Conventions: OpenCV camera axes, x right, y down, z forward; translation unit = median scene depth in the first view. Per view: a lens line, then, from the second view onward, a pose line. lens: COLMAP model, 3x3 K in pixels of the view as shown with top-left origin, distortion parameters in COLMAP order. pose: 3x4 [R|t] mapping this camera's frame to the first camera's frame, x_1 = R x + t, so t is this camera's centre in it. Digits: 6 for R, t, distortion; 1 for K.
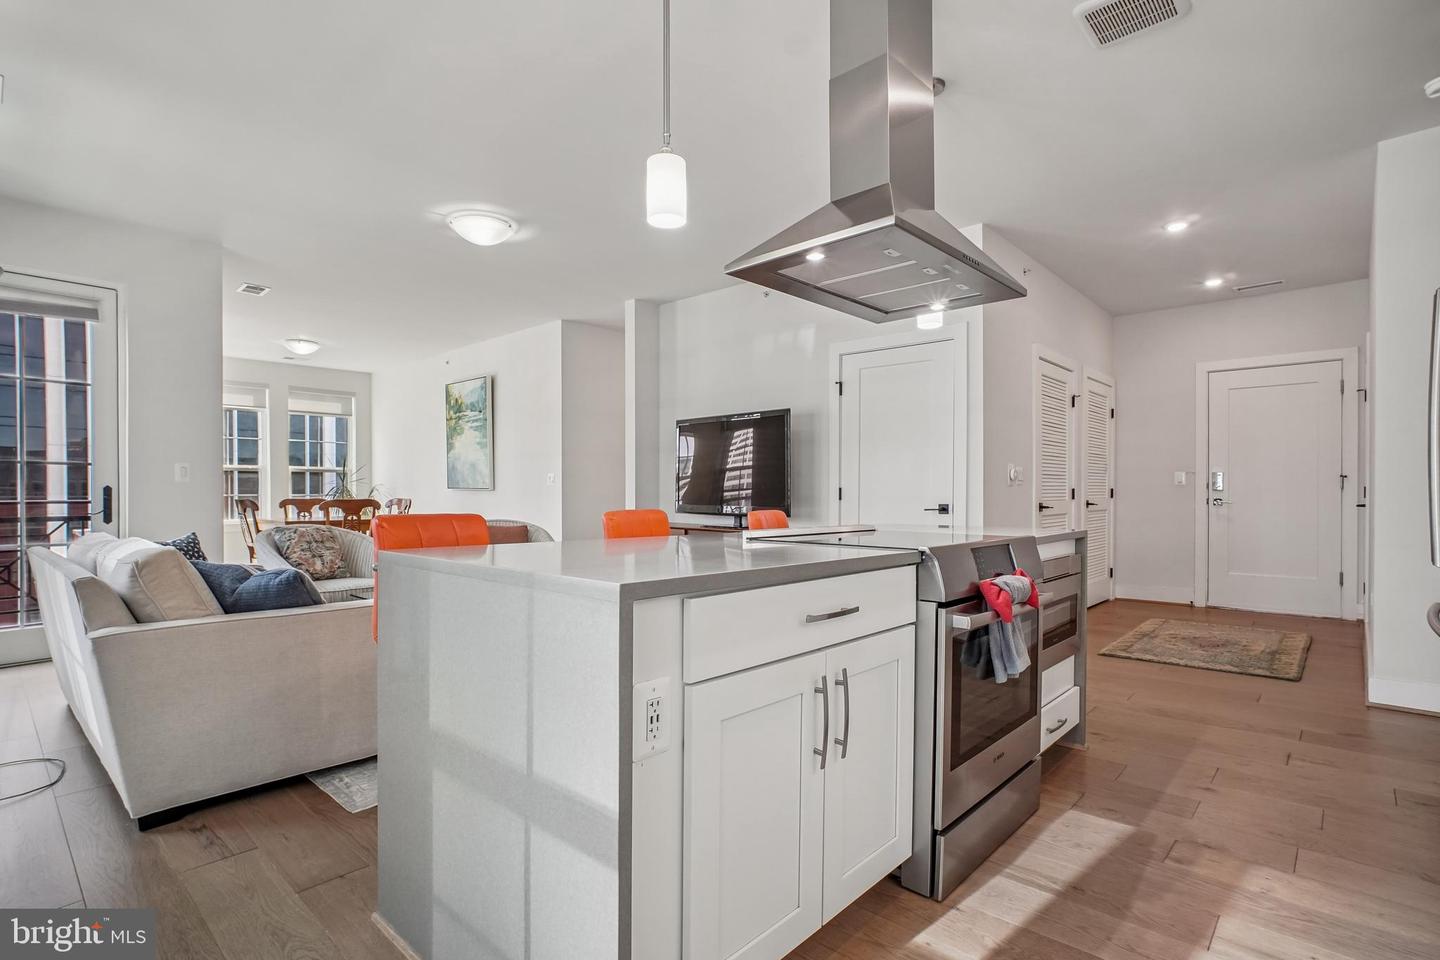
lens RADIAL K [[694.1, 0, 694.4], [0, 694.1, 496.1], [0, 0, 1]] dist [0.005964, 0.000055]
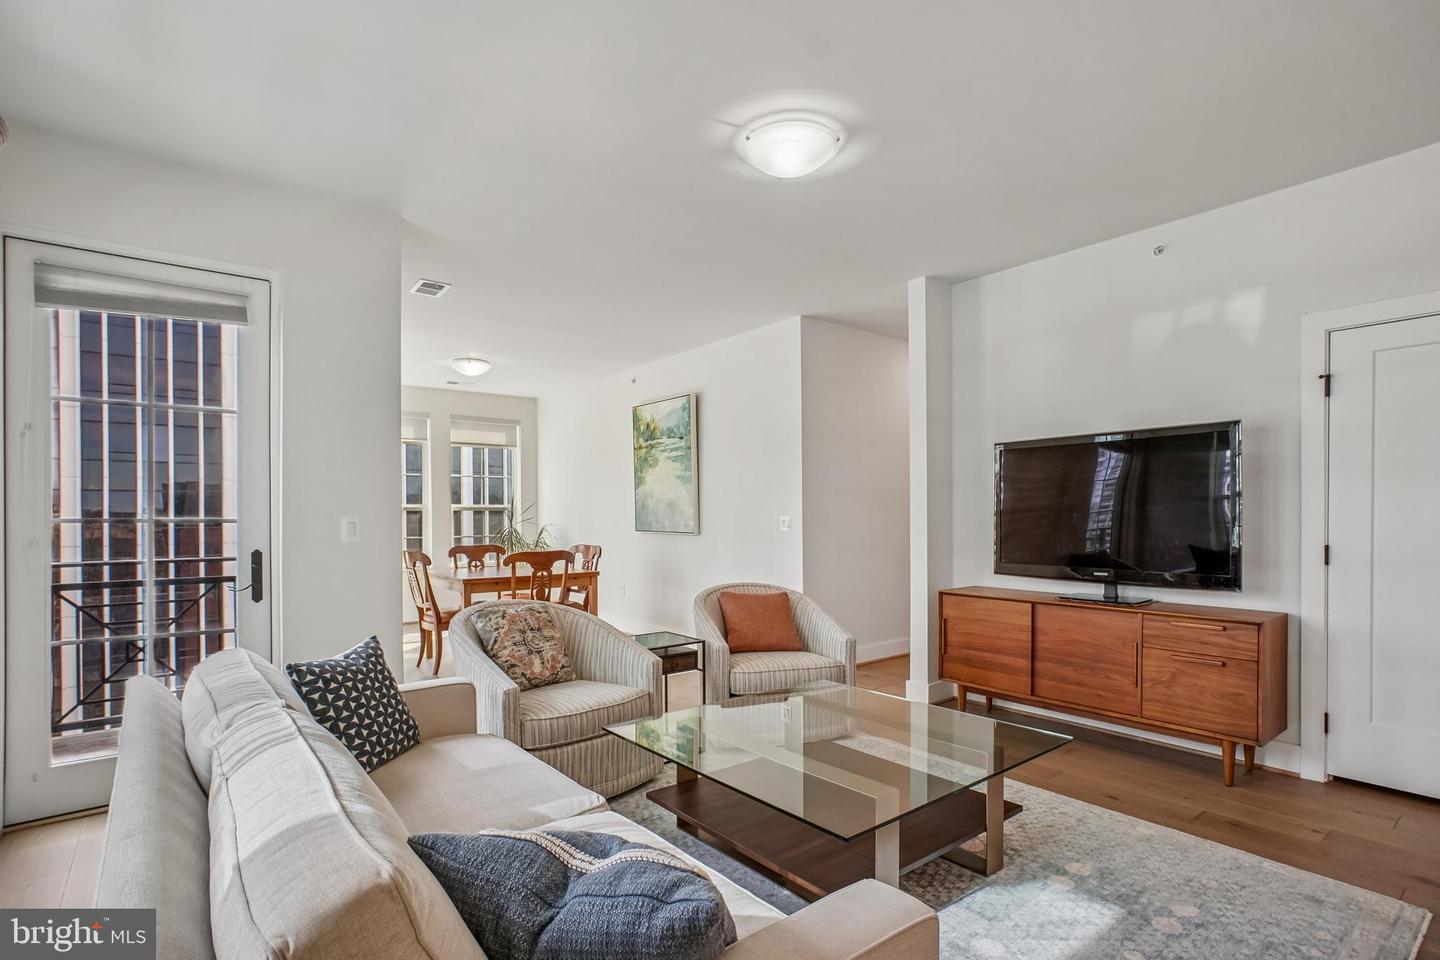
lens RADIAL K [[694.1, 0, 723.1], [0, 694.1, 508.0], [0, 0, 1]] dist [0.005964, 0.000055]
pose [[0.992306, -0.008699, -0.123502, -0.161786], [0.006273, 0.999780, -0.020019, -0.023463], [0.123649, 0.019090, 0.992142, 0.204163]]
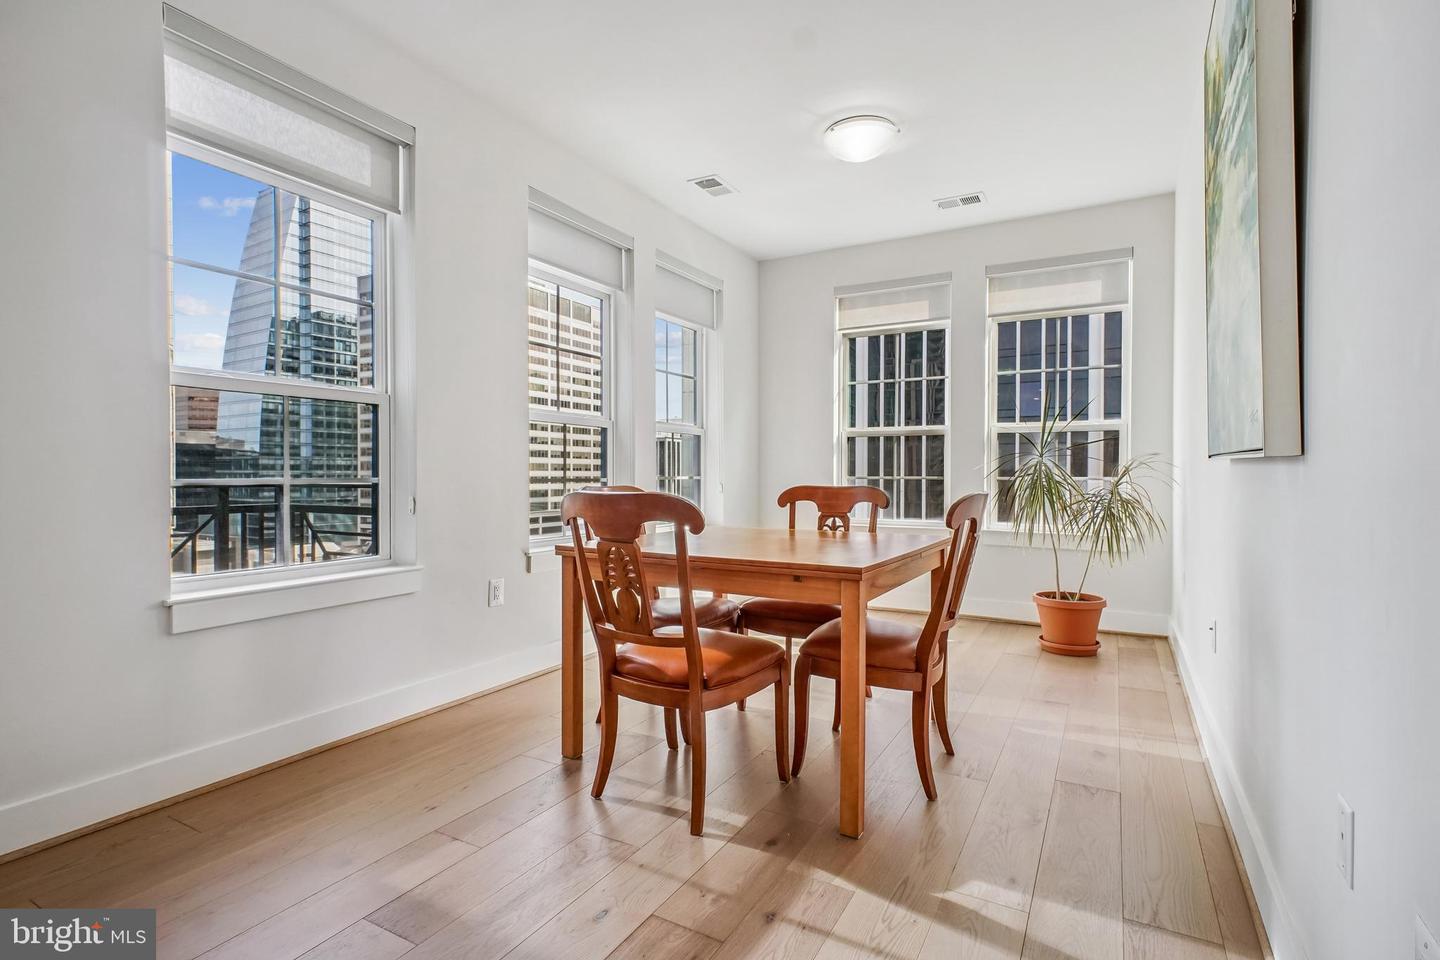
lens RADIAL K [[694.1, 0, 716.2], [0, 694.1, 481.2], [0, 0, 1]] dist [0.005964, 0.000055]
pose [[0.246607, 0.011272, -0.969050, -0.164361], [-0.010753, 0.999903, 0.008894, -0.002685], [0.969056, 0.008227, 0.246704, 0.828285]]
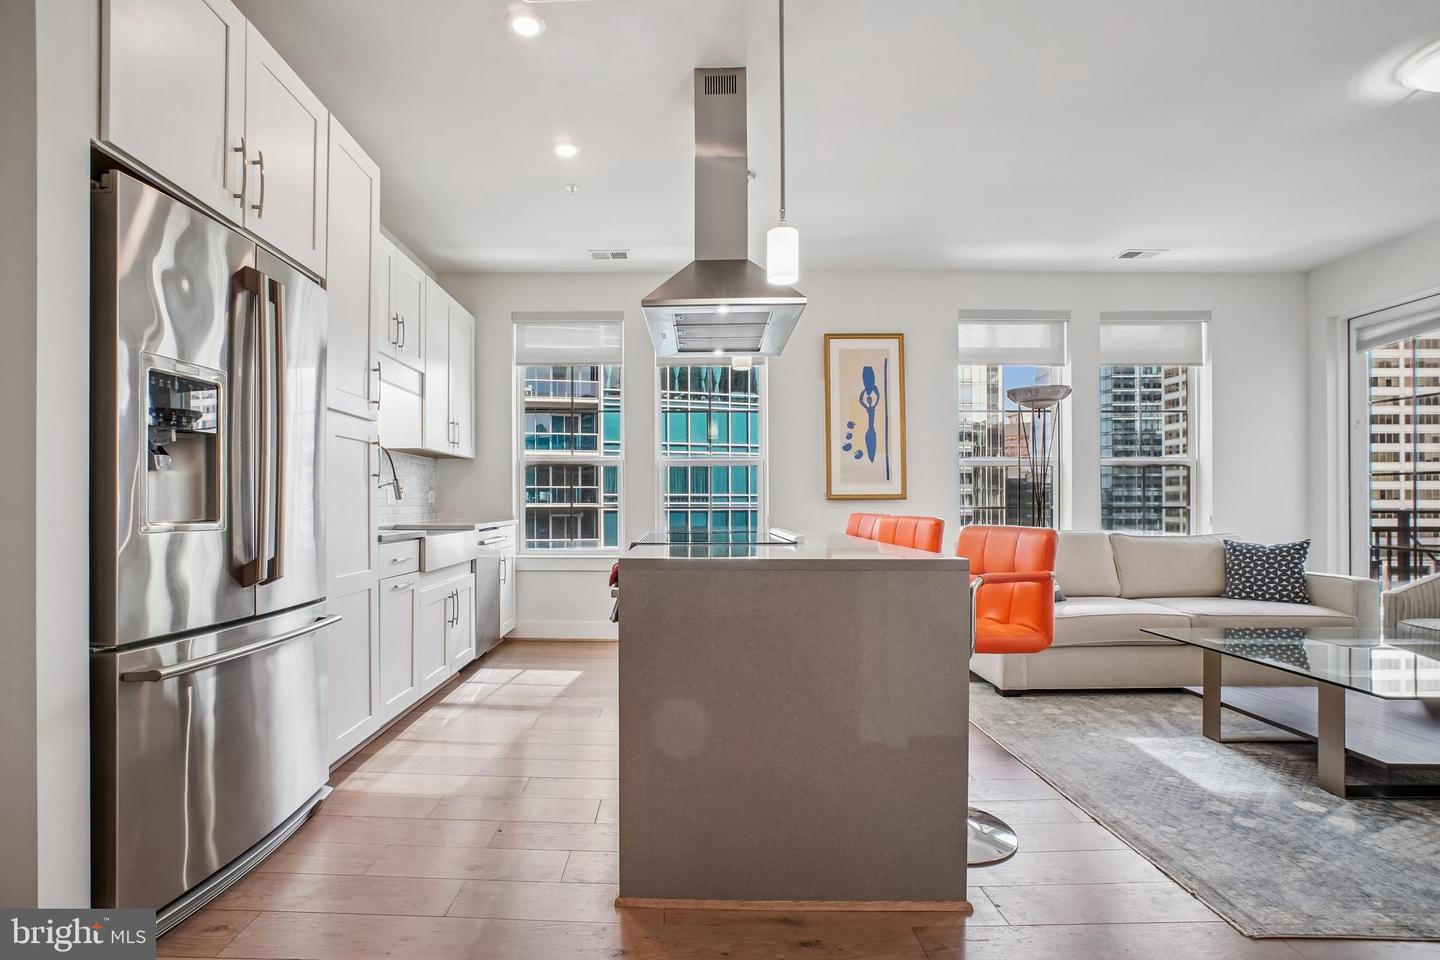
lens RADIAL K [[733.4, 0, 716.2], [0, 733.4, 503.7], [0, 0, 1]] dist [-0.015506, 0.012407]
pose [[-0.696273, 0.000663, -0.717776, 0.342810], [-0.002812, 0.999989, 0.003652, -0.001429], [0.717771, 0.004561, -0.696264, 0.547462]]
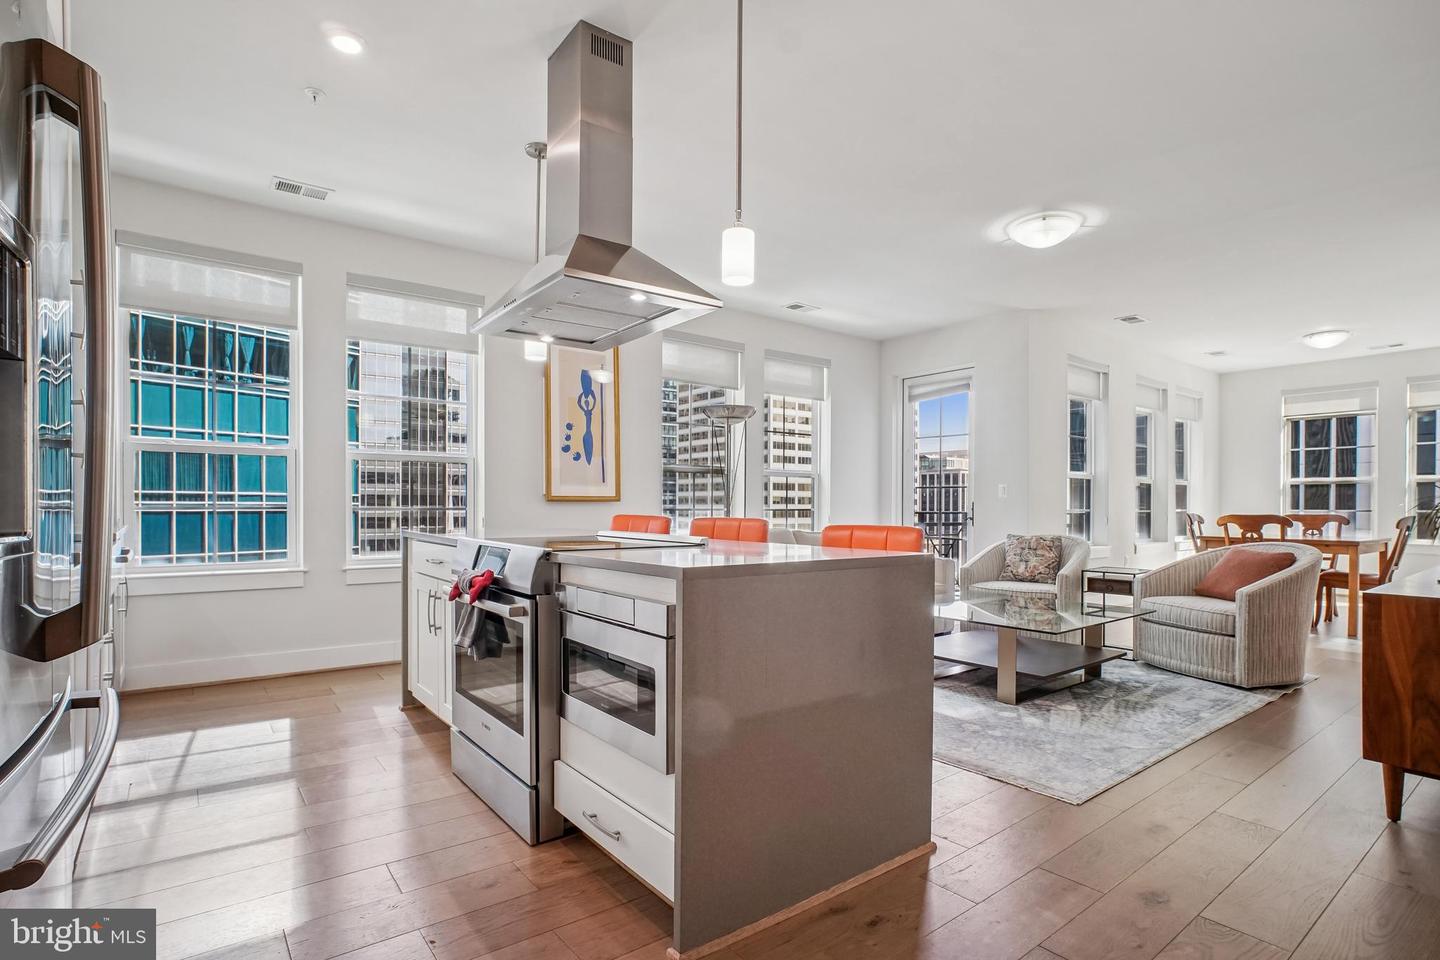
lens RADIAL K [[694.1, 0, 750.0], [0, 694.1, 514.5], [0, 0, 1]] dist [0.005964, 0.000055]
pose [[-0.113935, 0.011086, -0.993426, 0.391670], [-0.009791, 0.999877, 0.012281, -0.000297], [0.993440, 0.011126, -0.113812, 0.399051]]
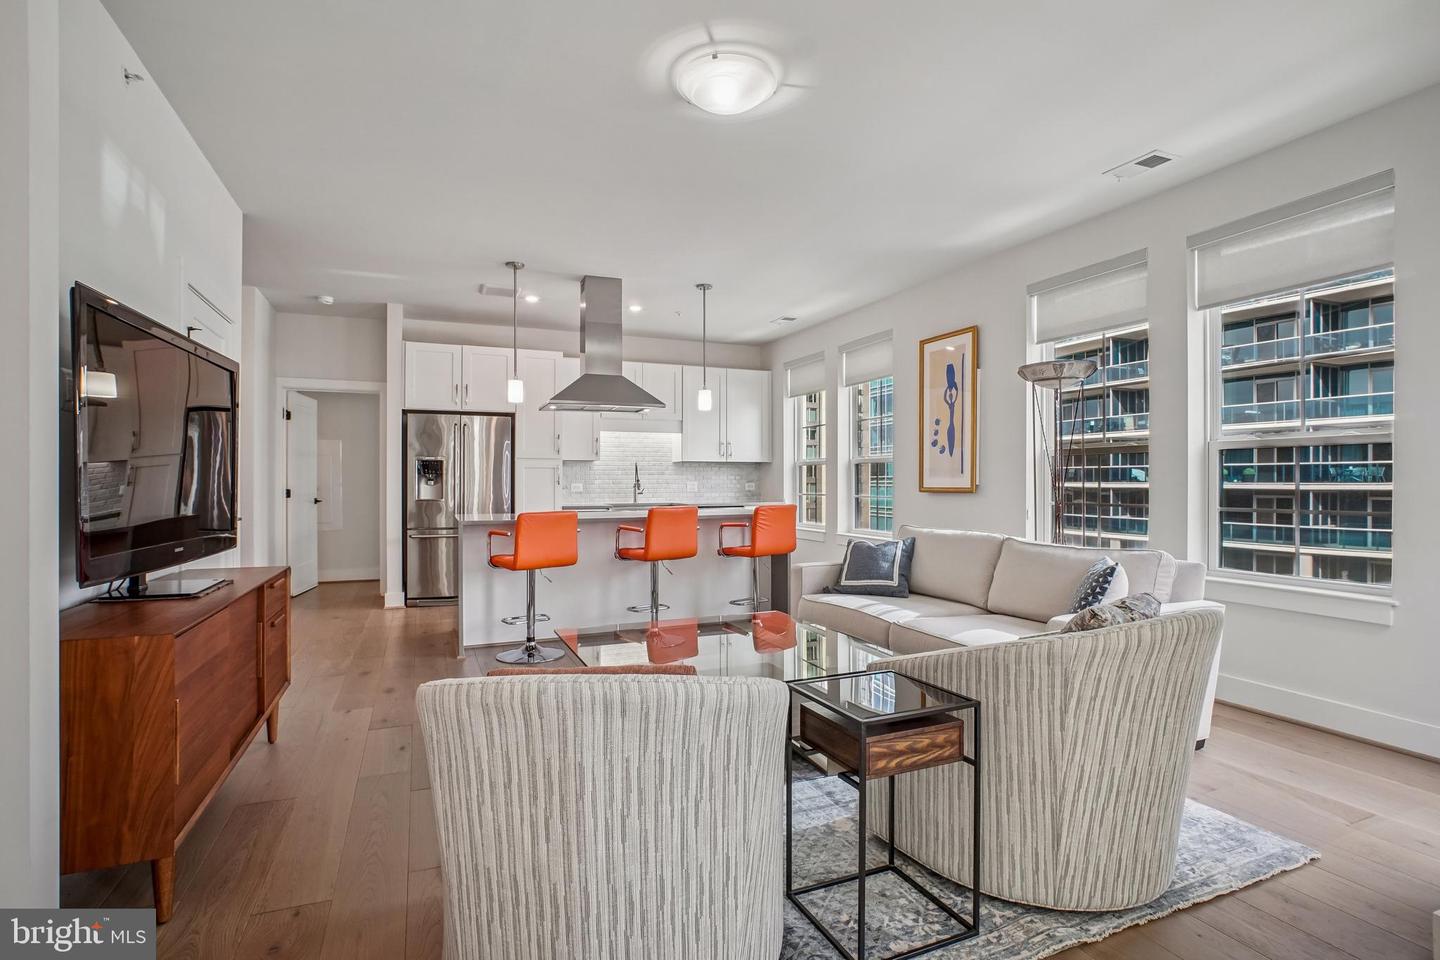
lens RADIAL K [[694.1, 0, 704.0], [0, 694.1, 488.9], [0, 0, 1]] dist [0.005964, 0.000055]
pose [[-0.919809, -0.003394, 0.392352, -0.311945], [0.003081, 0.999869, 0.015871, -0.018366], [-0.392355, 0.015807, -0.919678, 0.901967]]
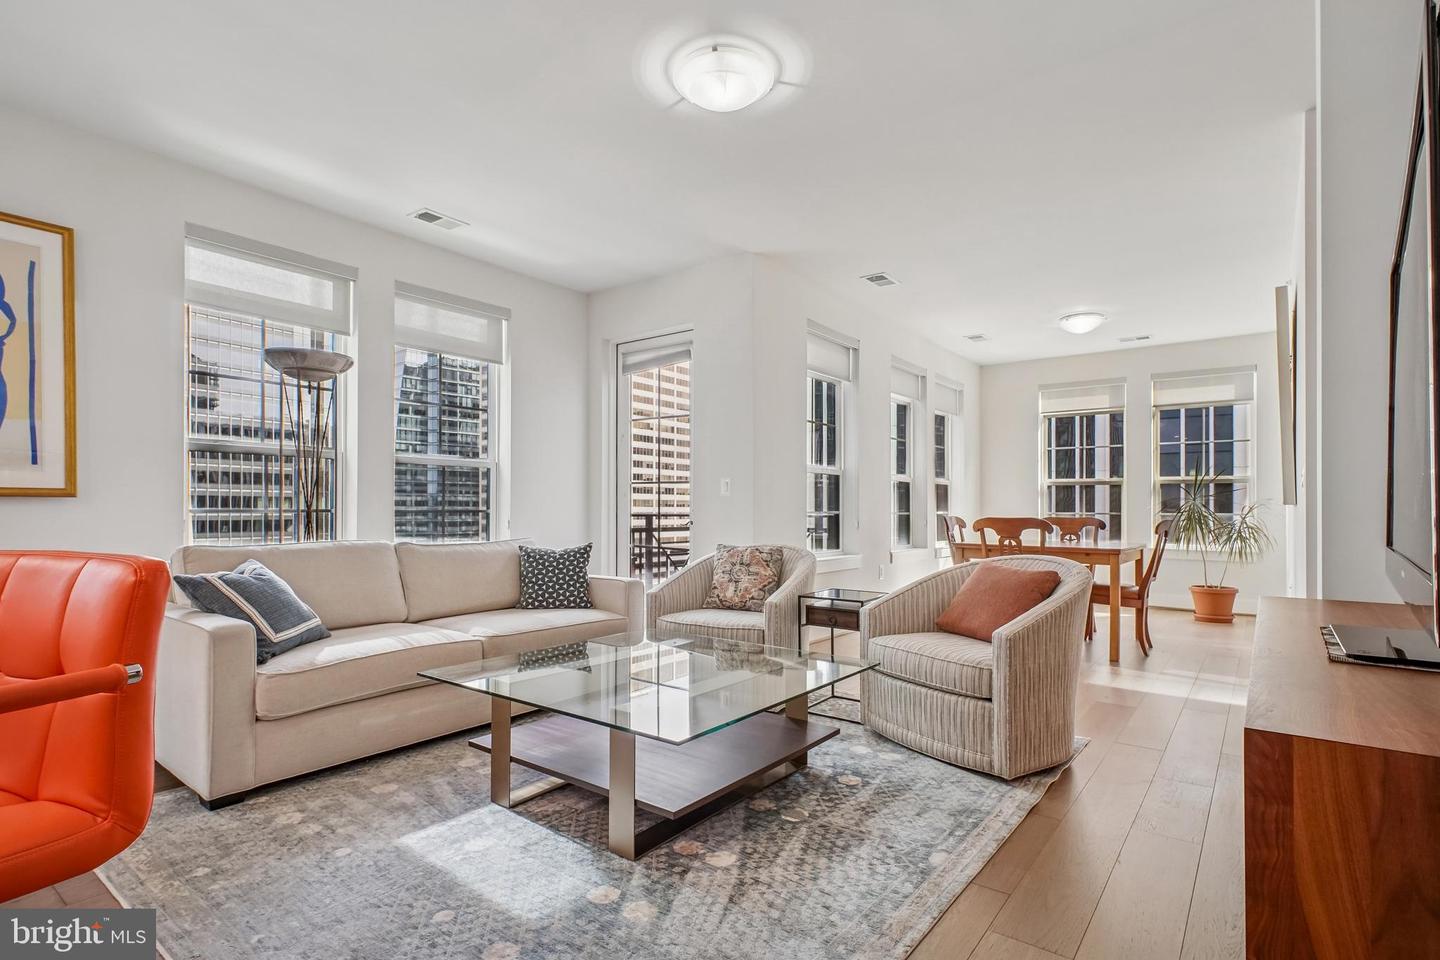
lens RADIAL K [[694.1, 0, 713.8], [0, 694.1, 508.3], [0, 0, 1]] dist [0.005964, 0.000055]
pose [[0.103652, -0.000555, -0.994614, 0.174353], [-0.012865, 0.999915, -0.001899, -0.000216], [0.994530, 0.012992, 0.103636, 0.523571]]
